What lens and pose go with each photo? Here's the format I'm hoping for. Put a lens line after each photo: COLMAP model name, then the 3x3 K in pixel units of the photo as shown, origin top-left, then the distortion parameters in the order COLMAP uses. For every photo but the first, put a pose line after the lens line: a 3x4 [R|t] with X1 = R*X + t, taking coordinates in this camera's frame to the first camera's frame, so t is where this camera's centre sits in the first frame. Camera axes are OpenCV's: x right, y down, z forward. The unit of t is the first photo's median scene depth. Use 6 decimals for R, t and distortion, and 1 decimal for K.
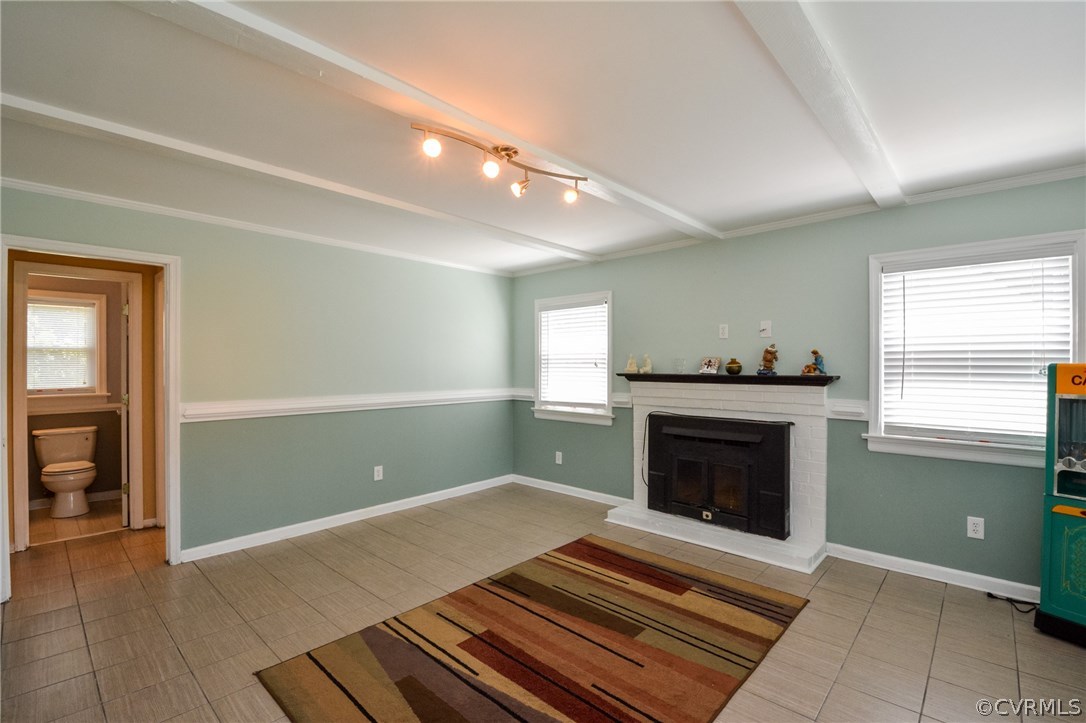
lens RADIAL K [[475.6, 0, 560.0], [0, 475.6, 368.6], [0, 0, 1]] dist [0.002997, -0.014648]
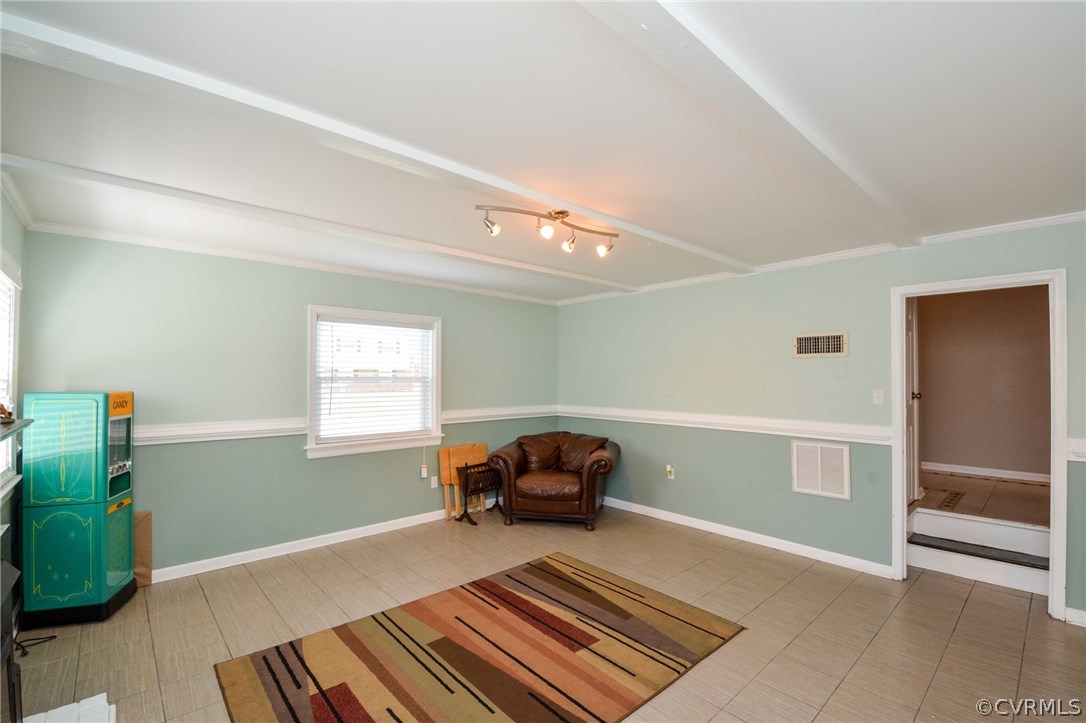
lens RADIAL K [[472.1, 0, 551.6], [0, 472.1, 366.6], [0, 0, 1]] dist [0.002601, -0.015438]
pose [[-0.994201, 0.000401, 0.107536, -0.153521], [-0.001189, 0.999891, -0.014720, -0.042886], [-0.107530, -0.014762, -0.994092, 1.473664]]
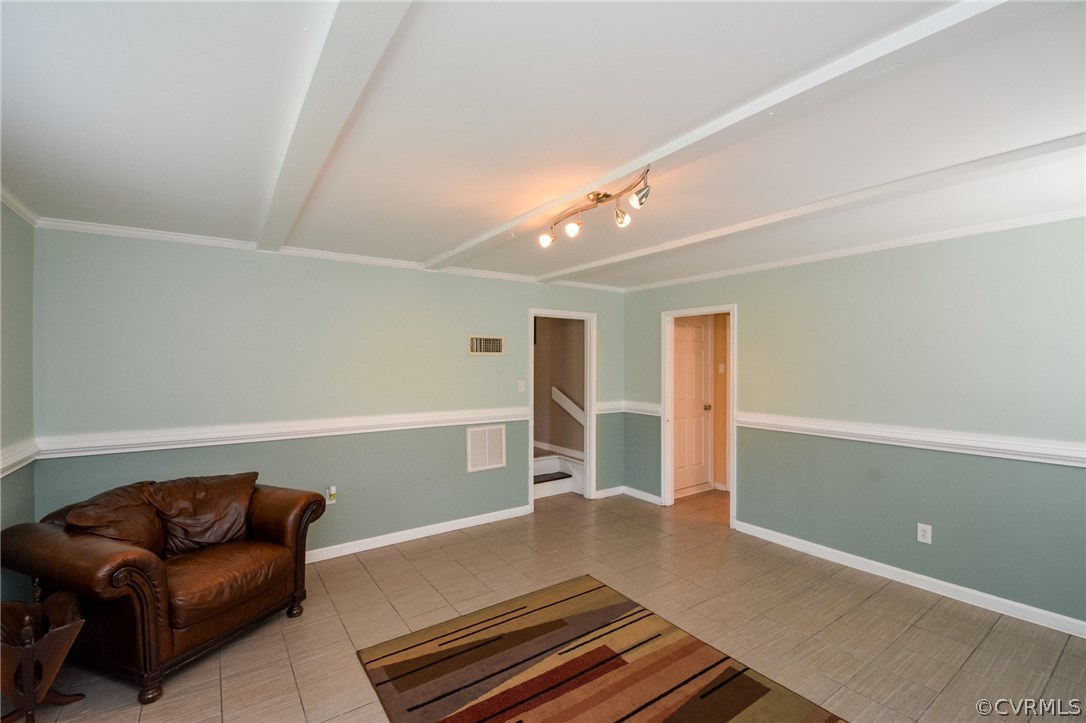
lens RADIAL K [[472.1, 0, 551.6], [0, 472.1, 366.6], [0, 0, 1]] dist [0.002601, -0.015438]
pose [[-0.224320, 0.006284, -0.974495, 0.618560], [-0.005096, 0.999958, 0.007621, -0.062083], [0.974502, 0.006675, -0.224279, 0.768115]]
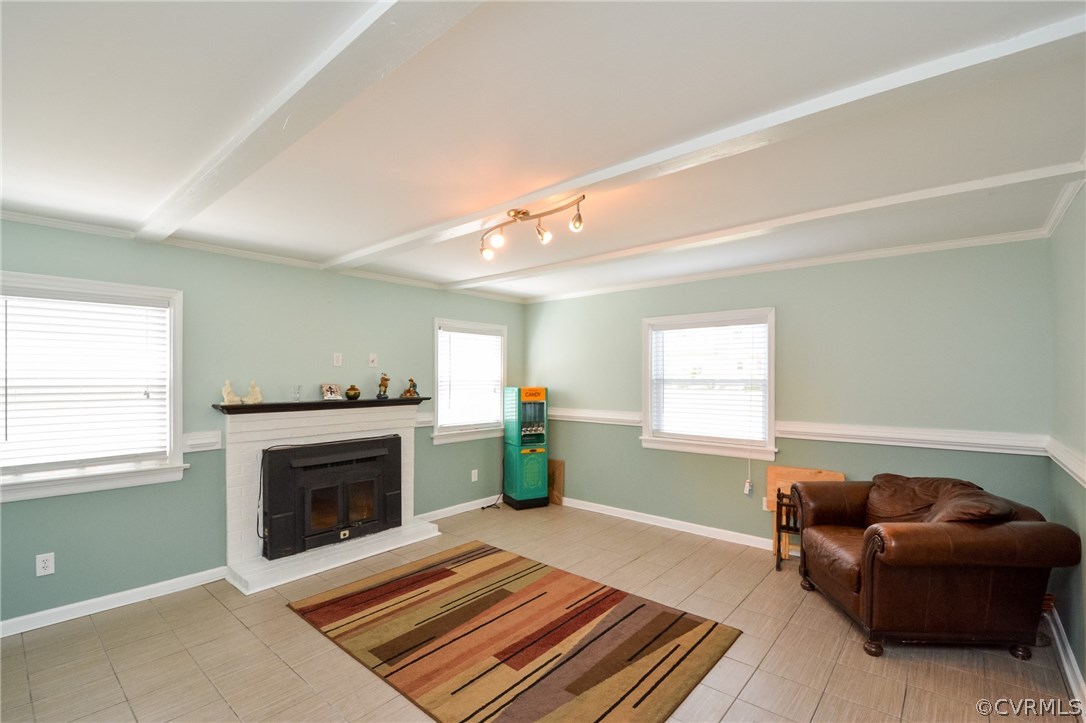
lens RADIAL K [[472.4, 0, 547.9], [0, 472.4, 379.1], [0, 0, 1]] dist [-0.000258, -0.000151]
pose [[-0.019658, -0.003926, 0.999799, -0.854335], [0.007296, 0.999965, 0.004070, -0.041891], [-0.999780, 0.007375, -0.019629, 0.647869]]
